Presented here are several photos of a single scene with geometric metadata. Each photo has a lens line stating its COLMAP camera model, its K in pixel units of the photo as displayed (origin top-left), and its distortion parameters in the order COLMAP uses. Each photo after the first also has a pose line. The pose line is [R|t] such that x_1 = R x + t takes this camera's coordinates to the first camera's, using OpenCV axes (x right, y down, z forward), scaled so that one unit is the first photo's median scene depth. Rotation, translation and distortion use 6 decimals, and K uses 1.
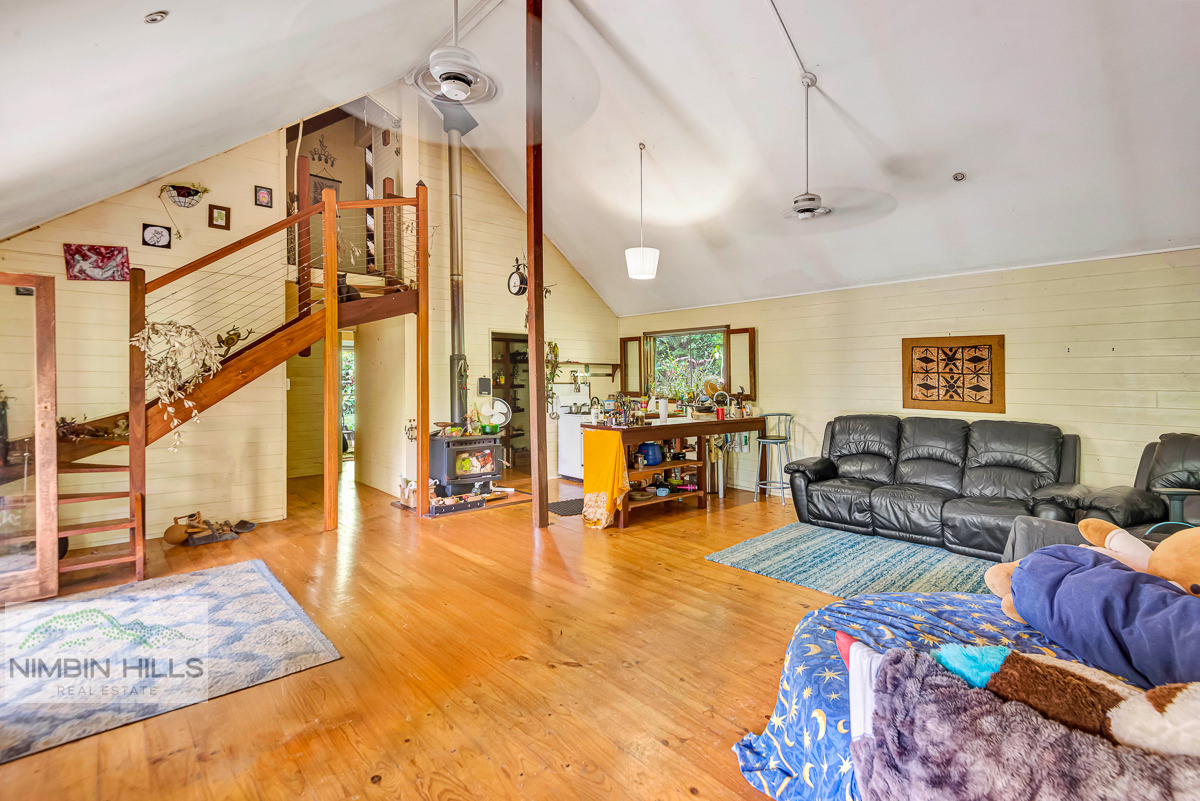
lens RADIAL K [[567.8, 0, 599.5], [0, 567.8, 365.7], [0, 0, 1]] dist [0.017224, -0.000106]
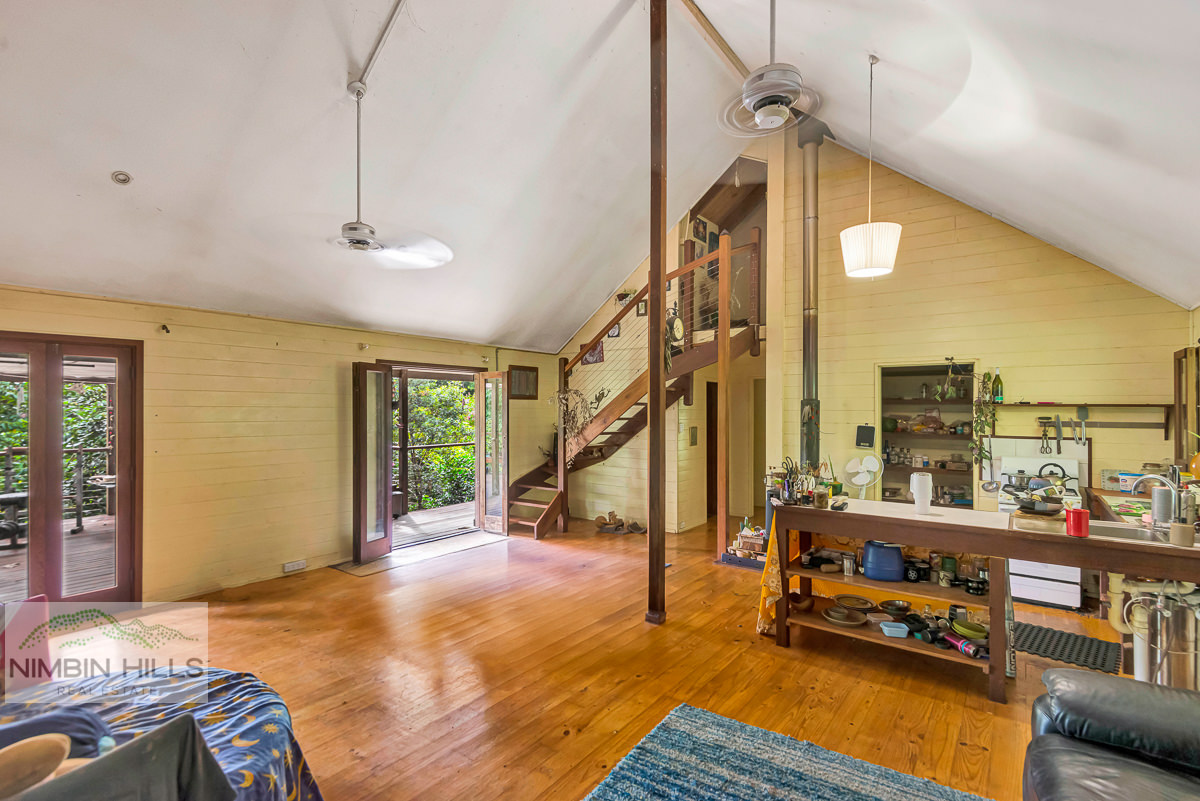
lens RADIAL K [[561.0, 0, 600.0], [0, 561.0, 400.5], [0, 0, 1]] dist [0.018742, 0.000020]
pose [[0.209669, -0.013090, -0.977685, 0.679686], [0.021615, 0.999728, -0.008749, -0.021120], [0.977533, -0.019298, 0.209895, 0.625139]]
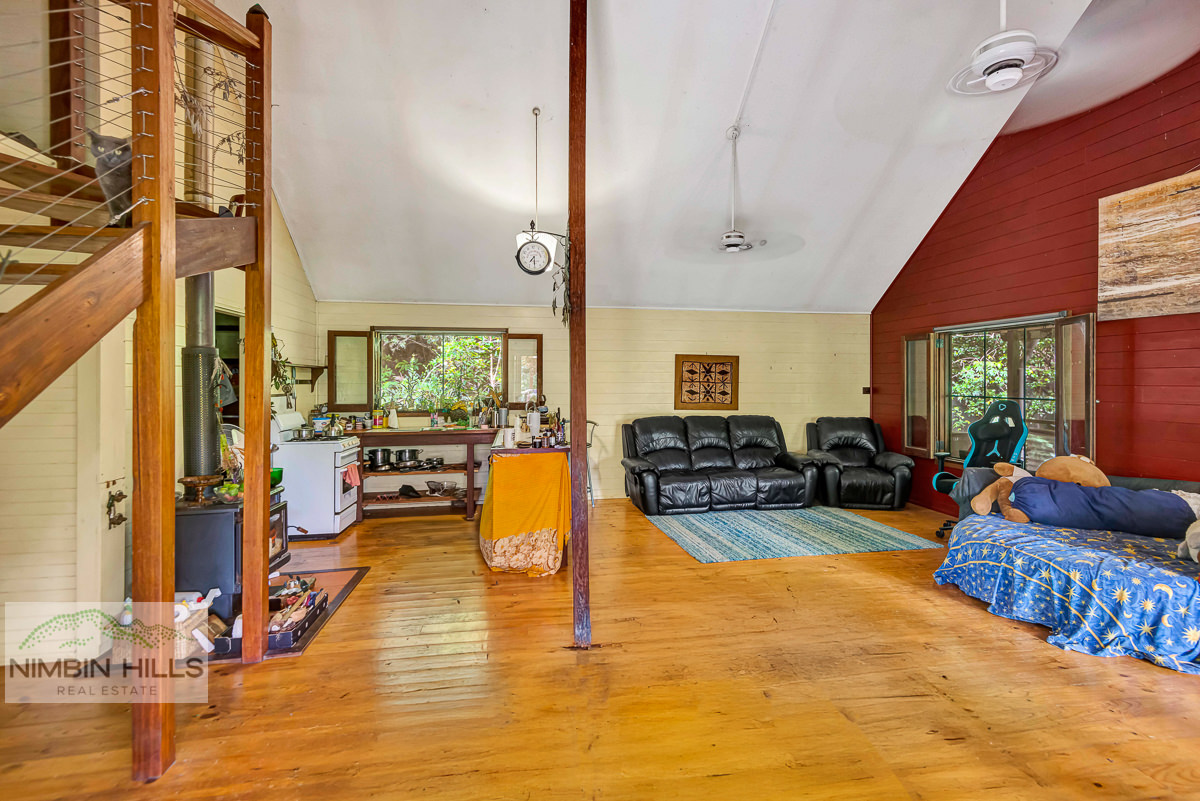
lens RADIAL K [[575.4, 0, 600.0], [0, 575.4, 379.0], [0, 0, 1]] dist [0.020139, 0.000017]
pose [[0.508676, 0.001738, 0.860957, -0.666139], [-0.021389, 0.999715, 0.010619, -0.003464], [-0.860693, -0.023816, 0.508568, 0.516499]]
